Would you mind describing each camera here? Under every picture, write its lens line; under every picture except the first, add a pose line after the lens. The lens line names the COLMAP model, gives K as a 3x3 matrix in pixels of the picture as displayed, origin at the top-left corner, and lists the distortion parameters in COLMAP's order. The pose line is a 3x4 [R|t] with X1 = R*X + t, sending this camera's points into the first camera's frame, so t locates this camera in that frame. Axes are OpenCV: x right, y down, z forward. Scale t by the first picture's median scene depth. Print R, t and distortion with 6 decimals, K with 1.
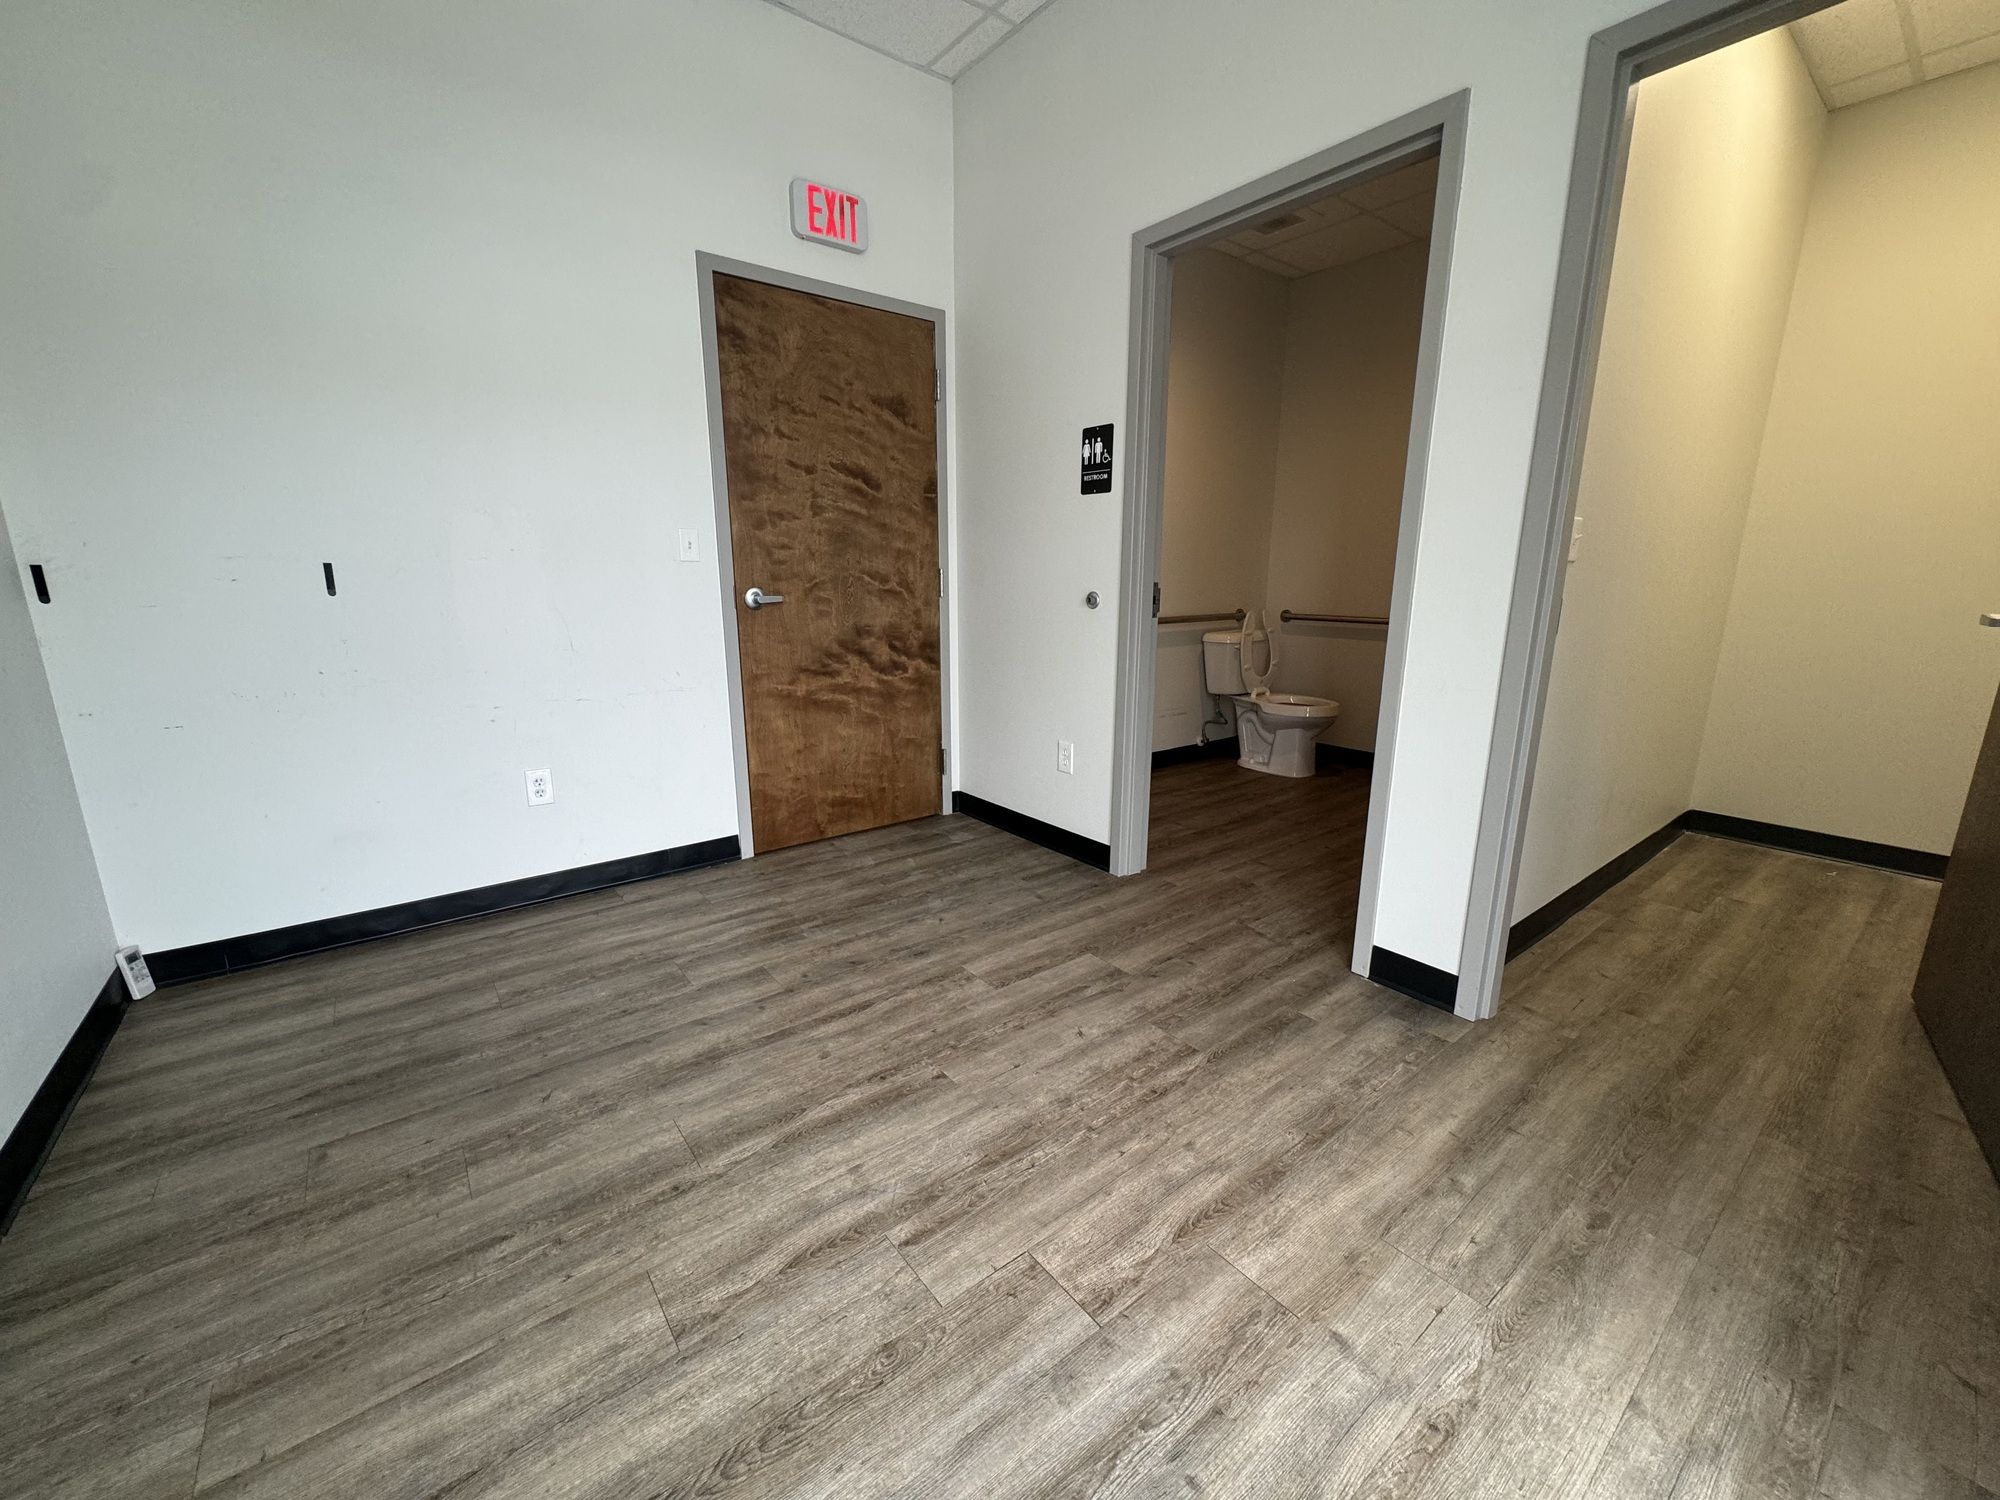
lens RADIAL K [[795.3, 0, 1000.3], [0, 795.3, 752.4], [0, 0, 1]] dist [0.000197, 0.000299]
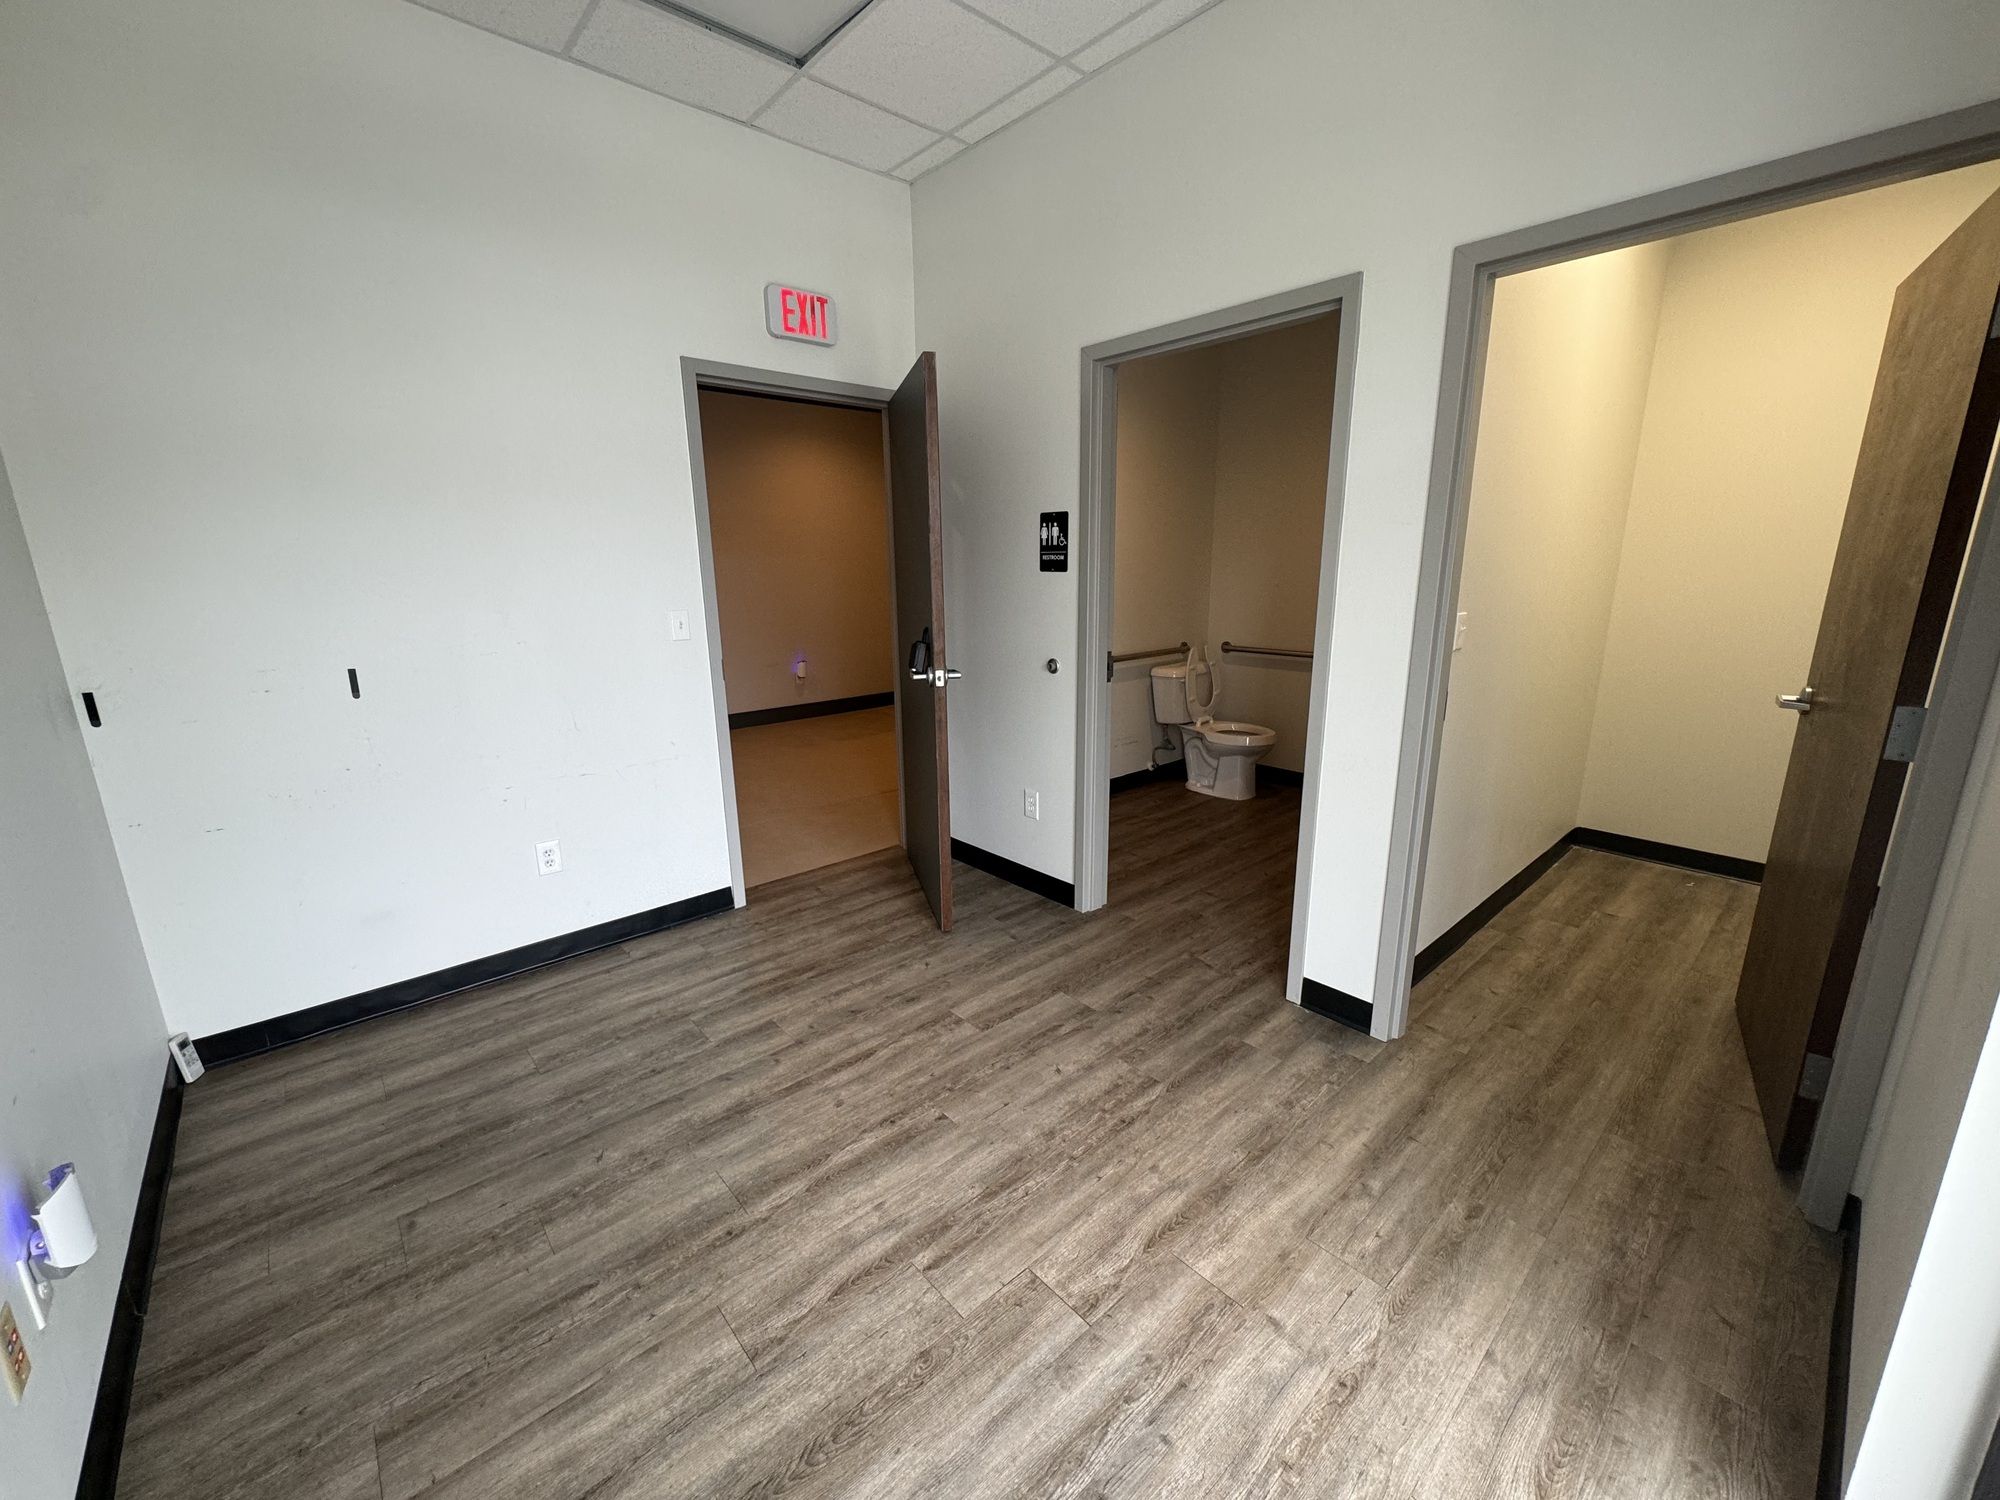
lens RADIAL K [[795.3, 0, 1000.3], [0, 795.3, 752.4], [0, 0, 1]] dist [0.000197, 0.000299]
pose [[0.997727, -0.028650, 0.060993, -0.045055], [0.027859, 0.999517, 0.013764, -0.141171], [-0.061358, -0.012033, 0.998043, -0.163186]]
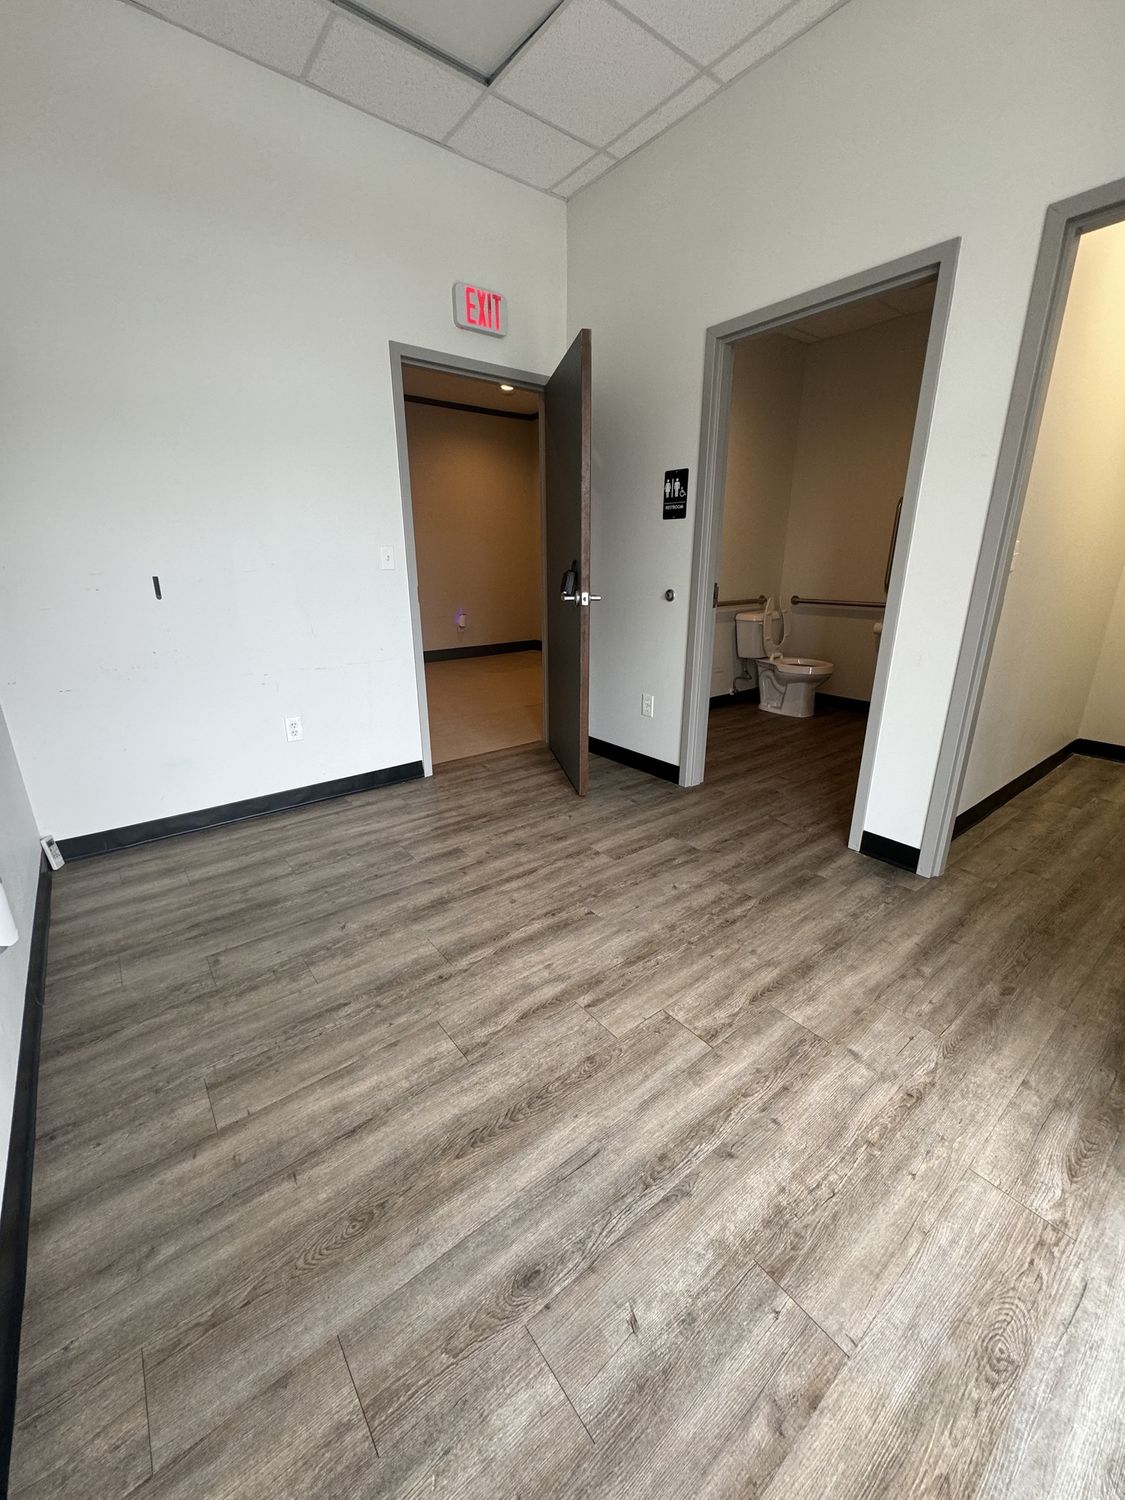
lens RADIAL K [[595.1, 0, 562.5], [0, 595.1, 750.0], [0, 0, 1]] dist [-0.000231, 0.000293]
pose [[0.999981, -0.006215, 0.000557, -0.126465], [0.006141, 0.996067, 0.088391, -0.016847], [-0.001104, -0.088386, 0.996086, -0.138361]]
